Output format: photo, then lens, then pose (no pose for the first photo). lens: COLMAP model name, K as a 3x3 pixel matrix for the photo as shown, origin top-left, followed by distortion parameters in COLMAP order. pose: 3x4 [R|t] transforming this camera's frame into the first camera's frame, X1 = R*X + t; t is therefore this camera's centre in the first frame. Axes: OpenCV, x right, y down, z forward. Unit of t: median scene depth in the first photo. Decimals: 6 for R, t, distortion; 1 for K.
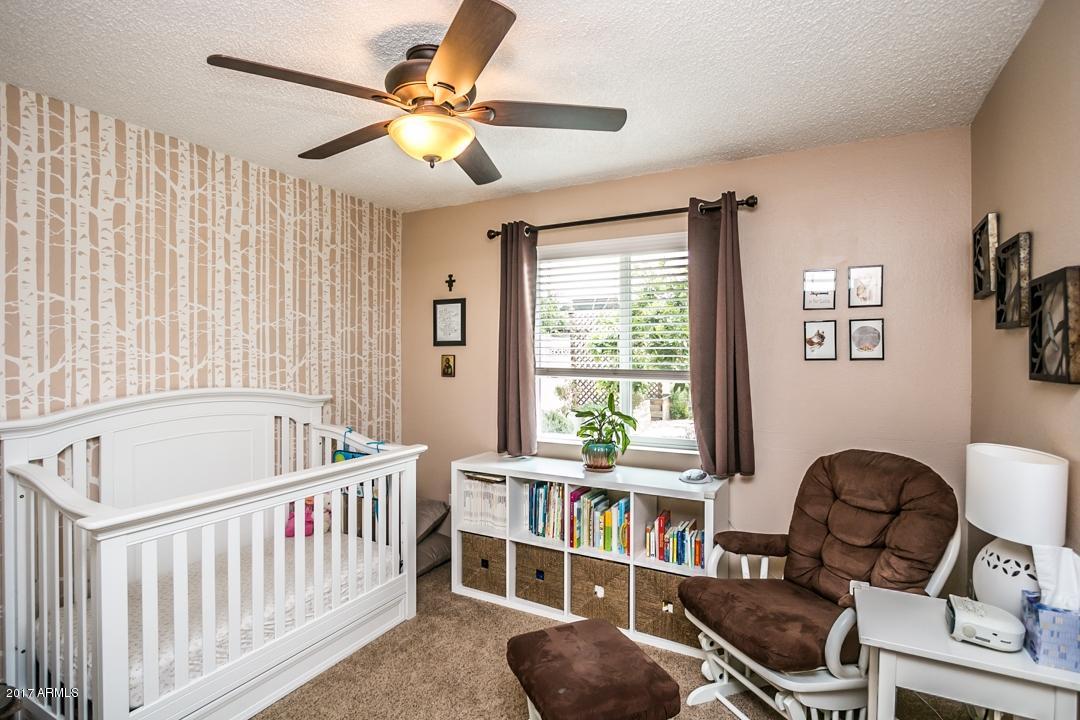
lens RADIAL K [[542.3, 0, 539.4], [0, 542.3, 356.1], [0, 0, 1]] dist [-0.003512, -0.000652]
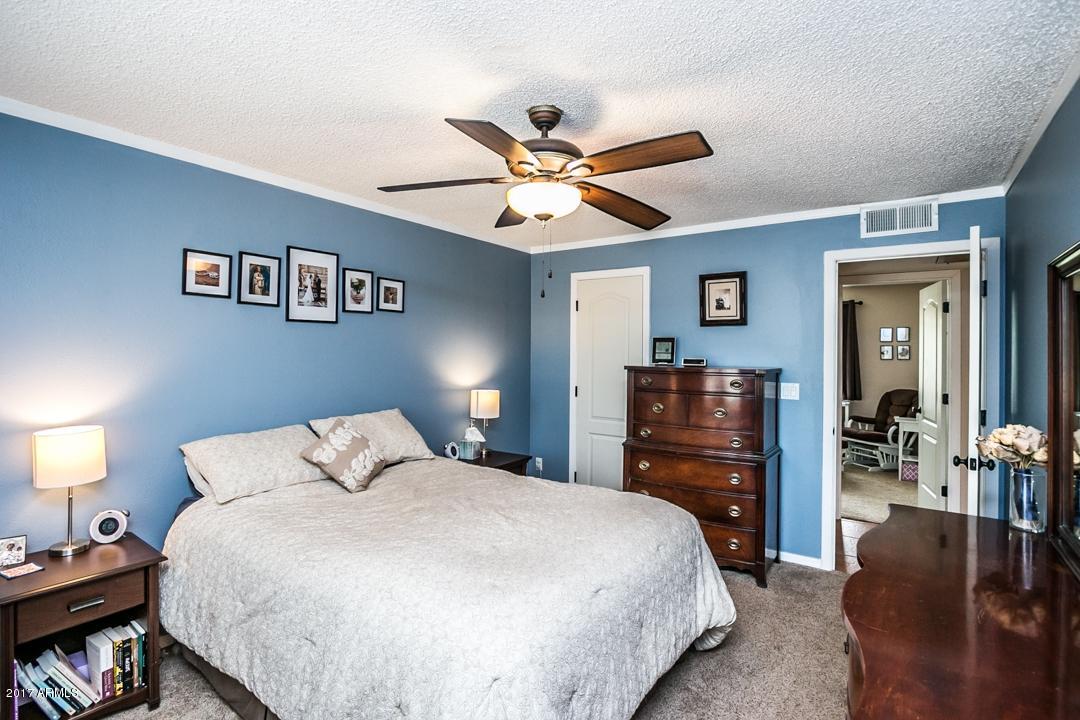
lens RADIAL K [[509.3, 0, 538.2], [0, 509.3, 352.0], [0, 0, 1]] dist [-0.018415, -0.000430]
pose [[0.991491, 0.005222, -0.130073, -1.059226], [-0.006541, 0.999931, -0.009710, 0.005102], [0.130013, 0.010478, 0.991457, -2.078341]]
